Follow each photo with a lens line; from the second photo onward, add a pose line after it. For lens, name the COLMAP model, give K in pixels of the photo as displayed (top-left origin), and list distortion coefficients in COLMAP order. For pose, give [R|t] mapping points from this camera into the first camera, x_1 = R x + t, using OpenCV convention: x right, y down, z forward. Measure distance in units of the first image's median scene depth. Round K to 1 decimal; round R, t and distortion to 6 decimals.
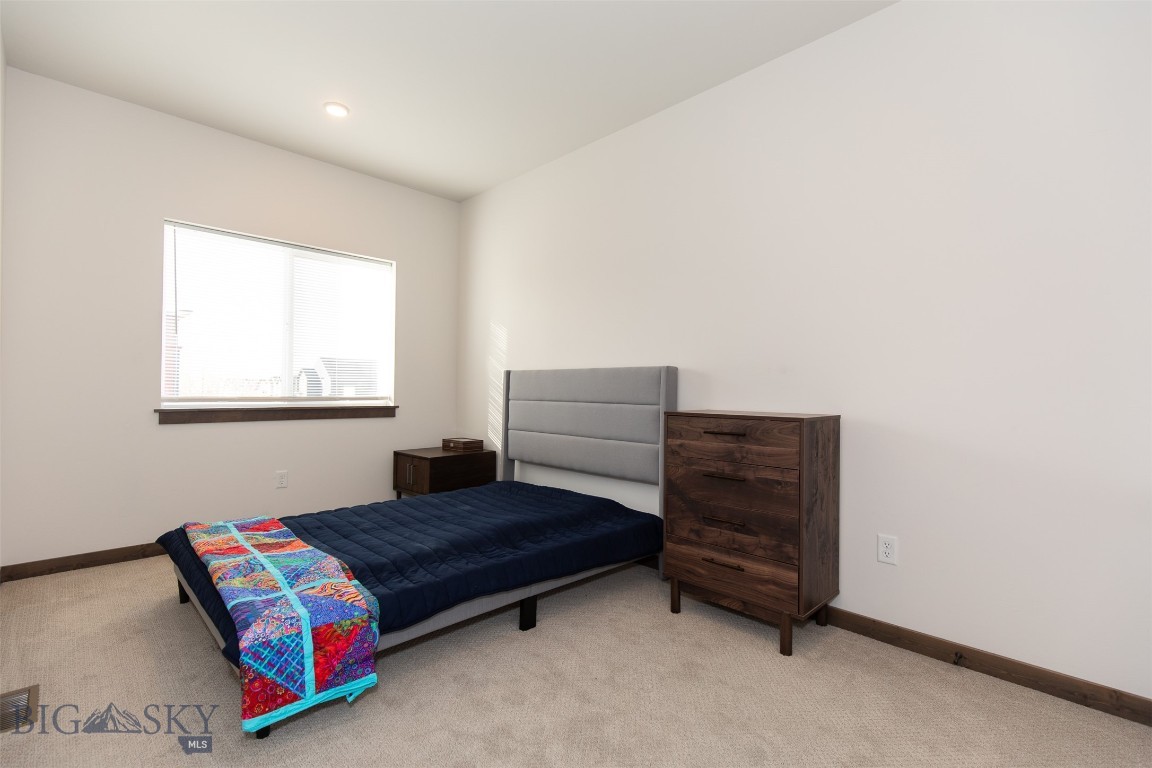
lens RADIAL K [[517.2, 0, 577.4], [0, 517.2, 388.3], [0, 0, 1]] dist [0.009040, -0.000892]
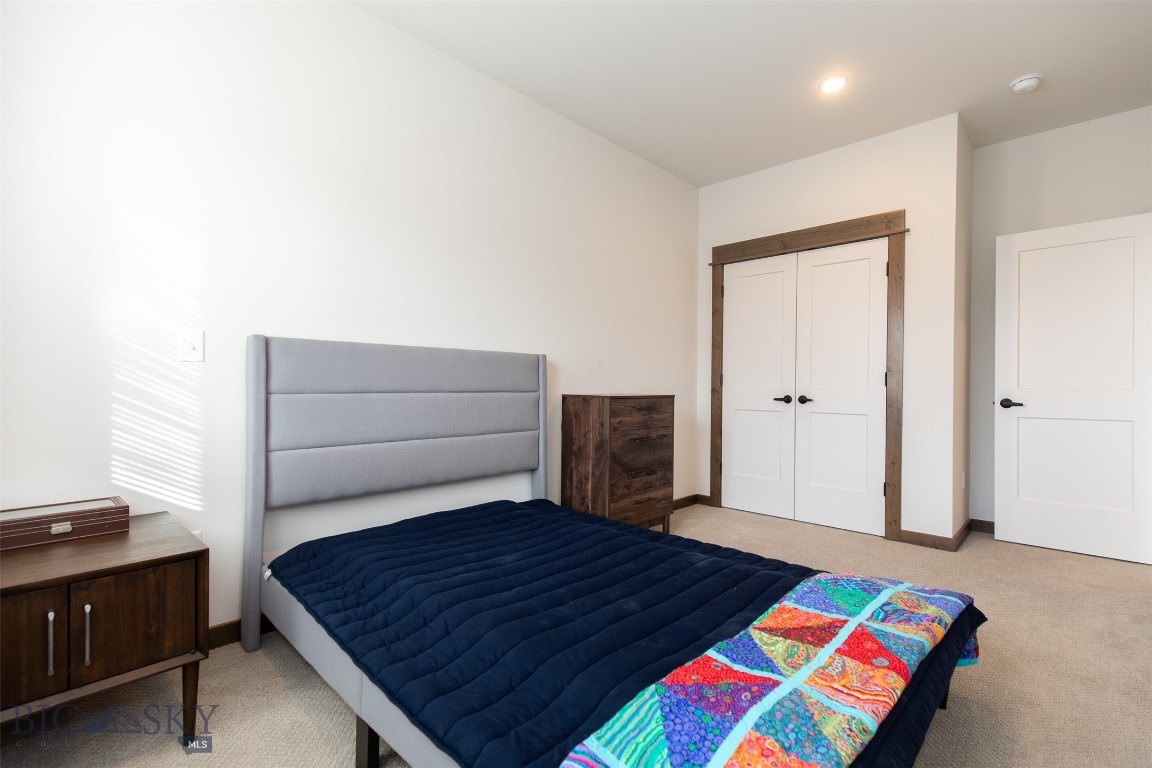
lens RADIAL K [[517.2, 0, 577.4], [0, 517.2, 388.3], [0, 0, 1]] dist [0.009040, -0.000892]
pose [[-0.020174, -0.020387, 0.999589, -1.077307], [-0.012113, 0.999724, 0.020145, 0.004710], [-0.999723, -0.011702, -0.020415, 1.163494]]
